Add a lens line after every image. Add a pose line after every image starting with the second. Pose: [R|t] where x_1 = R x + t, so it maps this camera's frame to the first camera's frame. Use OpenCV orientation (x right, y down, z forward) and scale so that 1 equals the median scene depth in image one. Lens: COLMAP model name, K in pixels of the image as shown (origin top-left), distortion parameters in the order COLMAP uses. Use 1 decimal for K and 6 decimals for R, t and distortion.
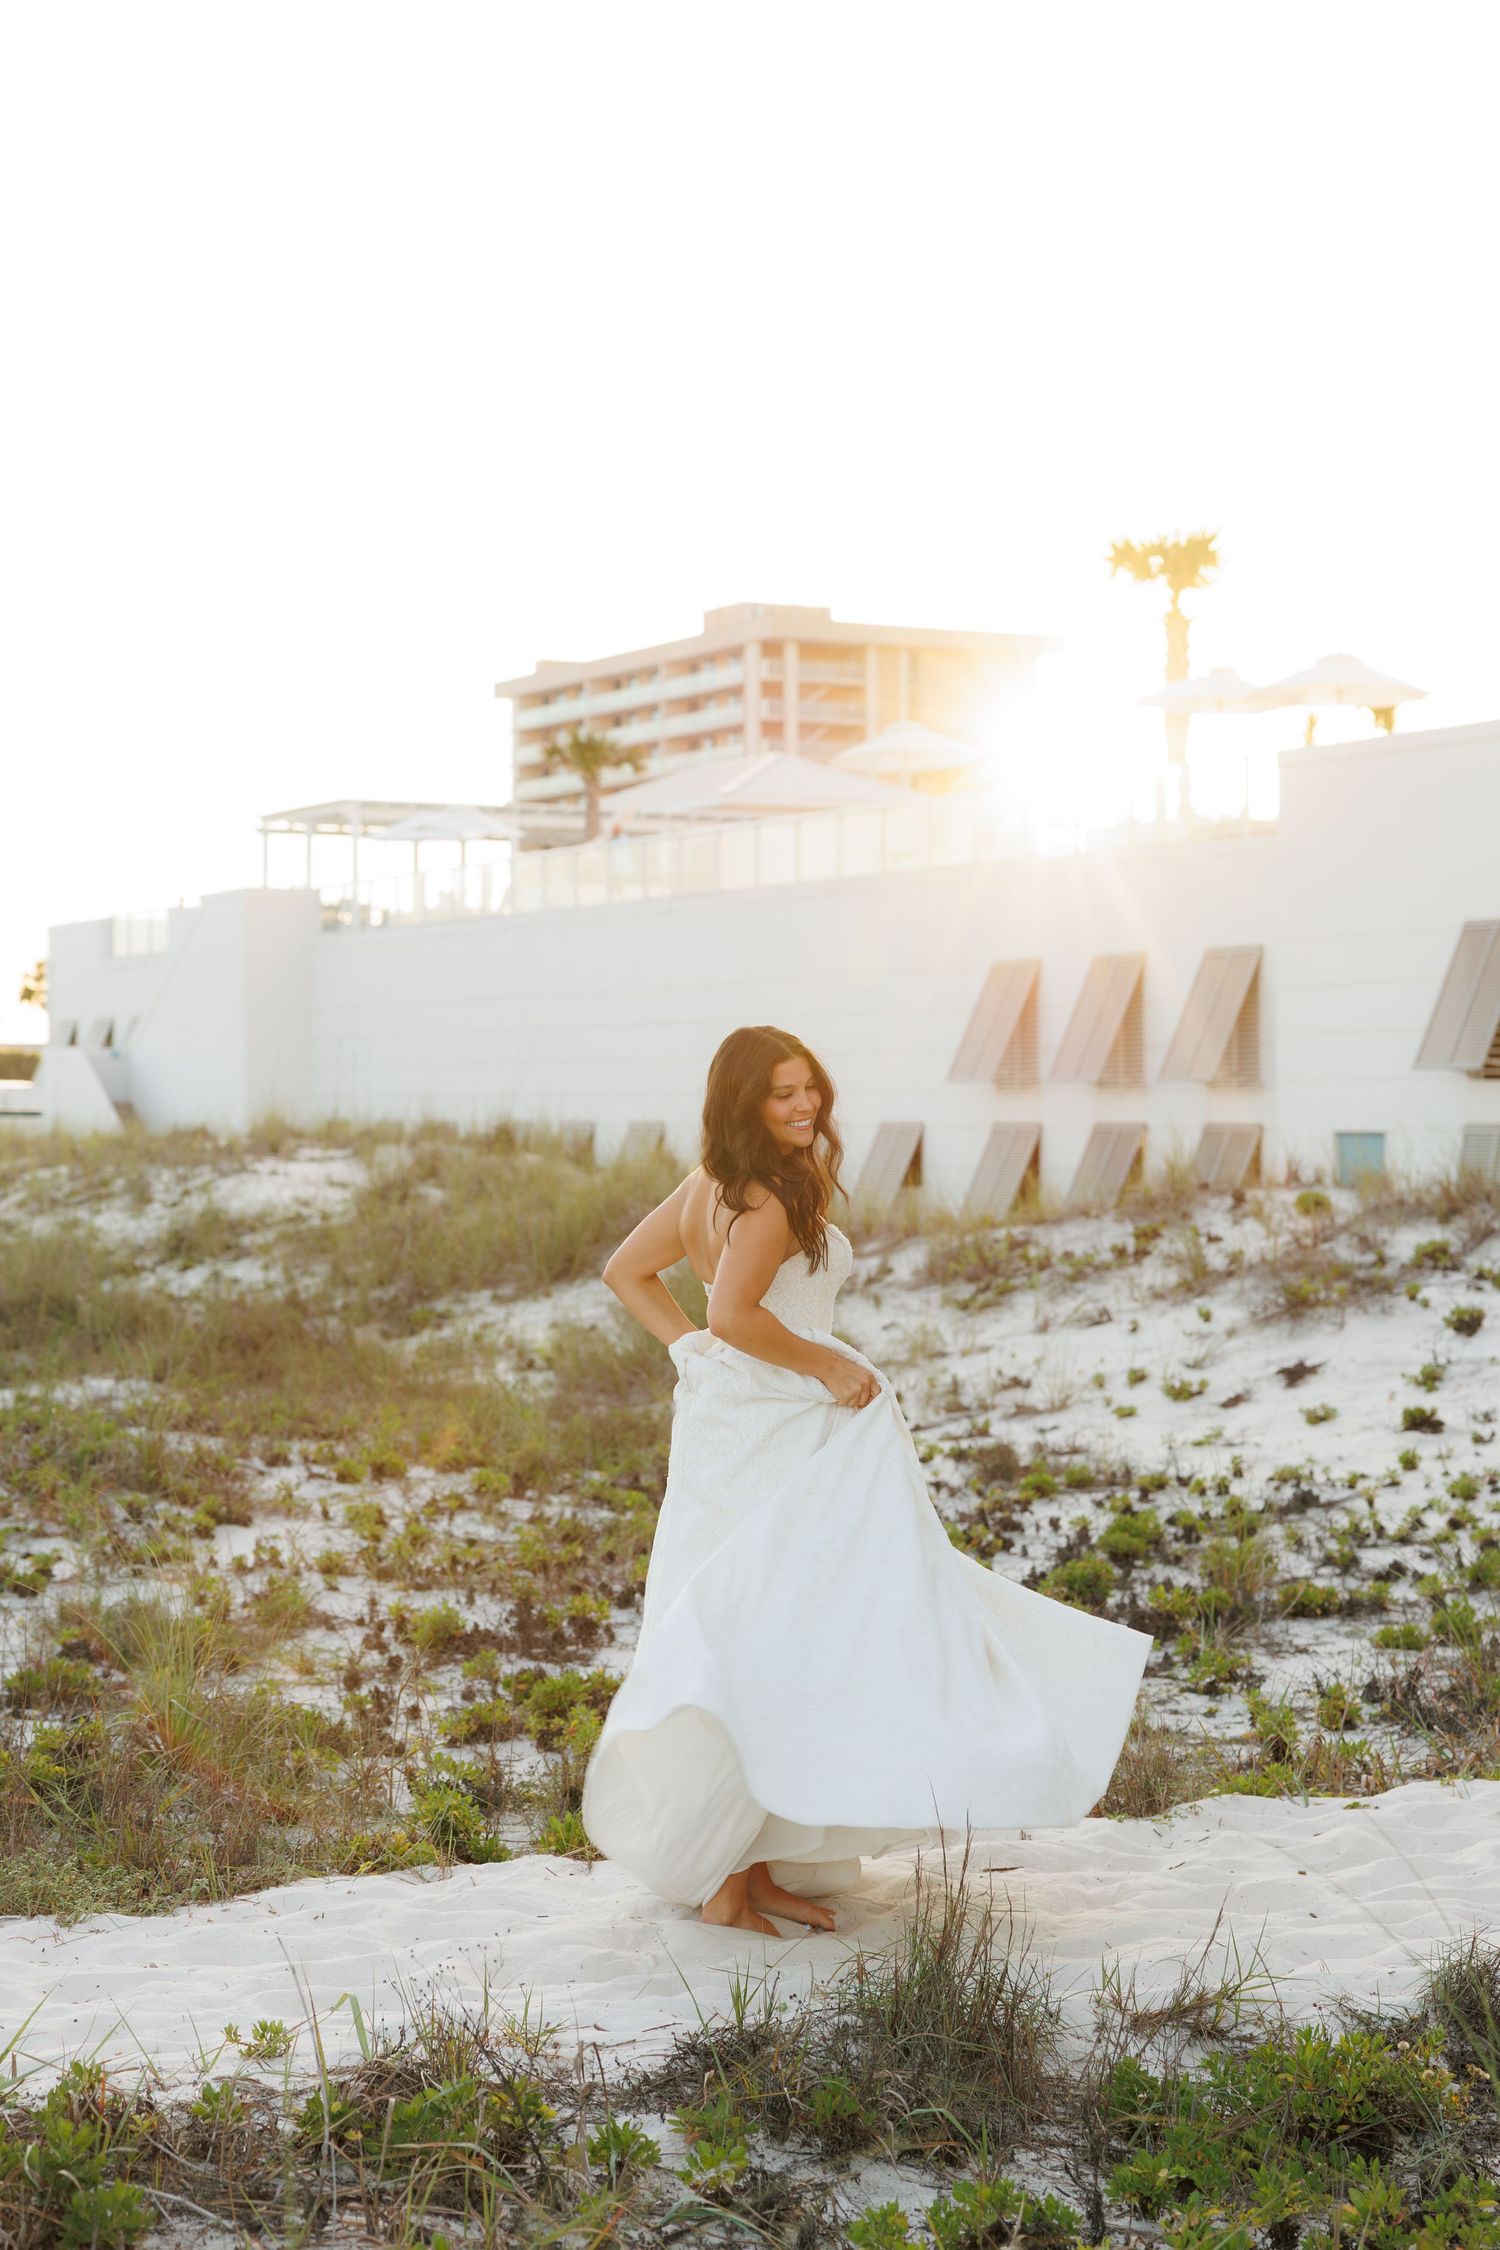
lens RADIAL K [[4439.4, 0, 775.7], [0, 4439.4, 1068.6], [0, 0, 1]] dist [0.044986, 0.000000]
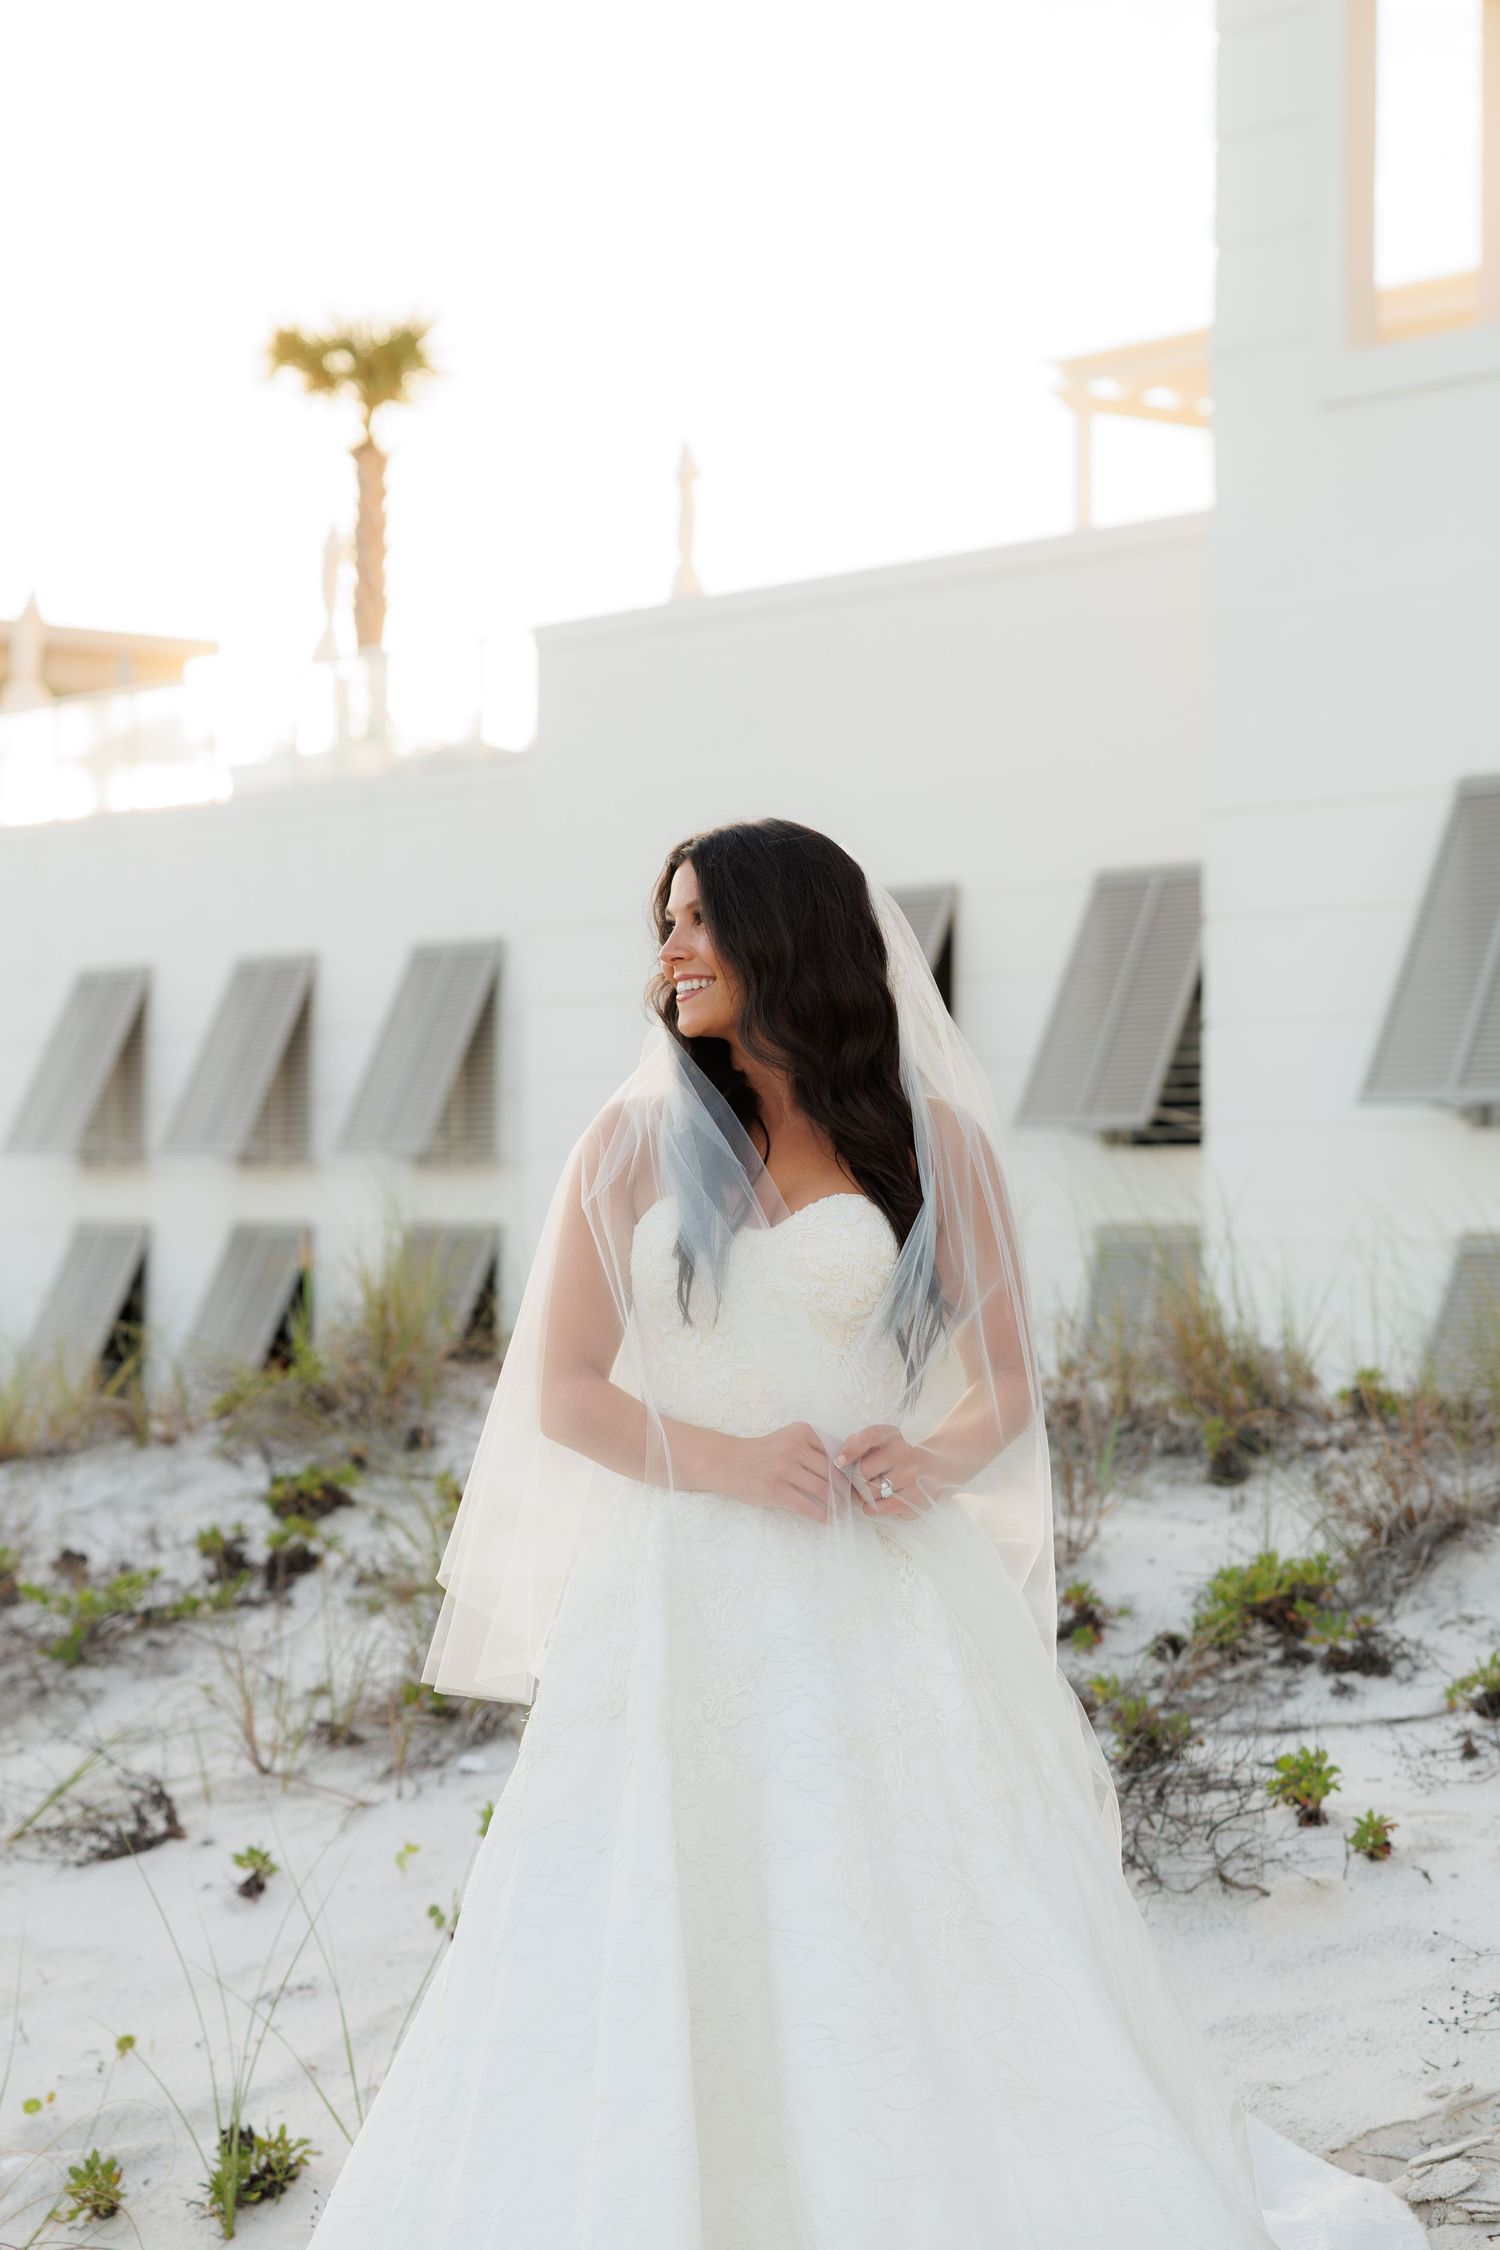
lens RADIAL K [[5157.5, 0, 742.1], [0, 5157.5, 1107.6], [0, 0, 1]] dist [0.049196, 0.000000]
pose [[0.986365, 0.011635, 0.164160, 0.052378], [-0.009461, 0.999857, -0.014016, 0.012854], [-0.164299, 0.012271, 0.986334, 0.618166]]
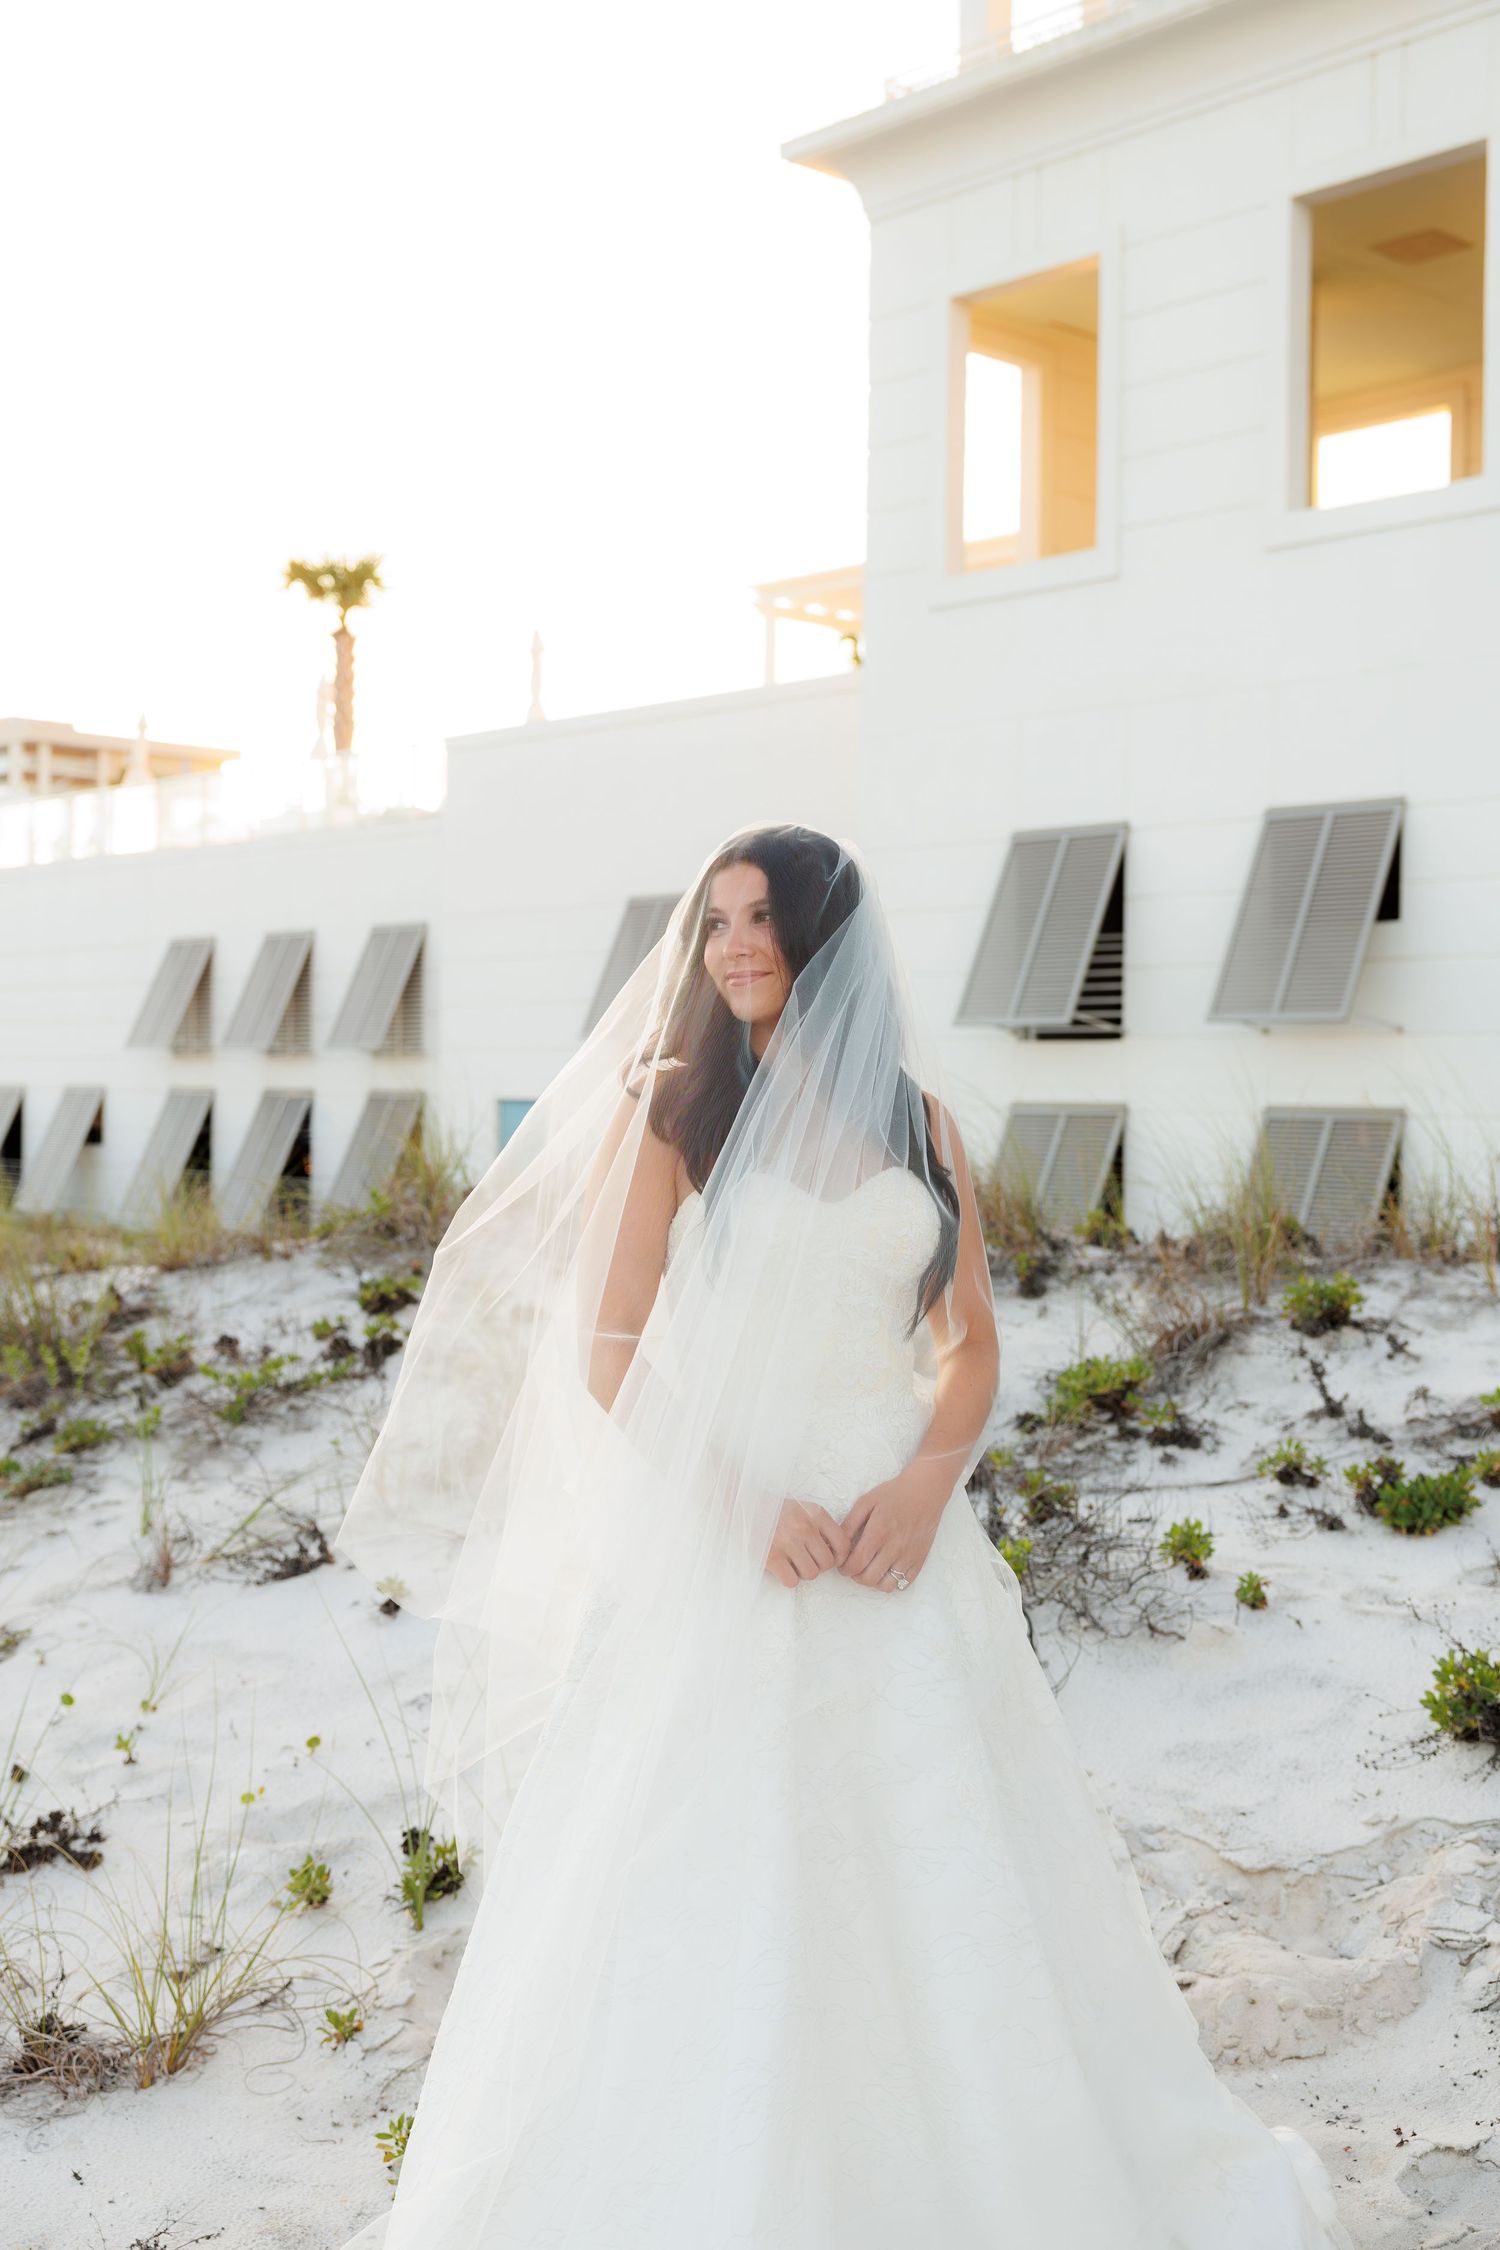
lens RADIAL K [[2898.7, 0, 754.1], [0, 2898.7, 1113.5], [0, 0, 1]] dist [-0.010690, 0.000000]
pose [[0.971090, 0.010980, 0.238461, 0.046603], [-0.015502, 0.999734, 0.017097, 0.010296], [-0.238210, -0.020300, 0.971001, 0.687773]]
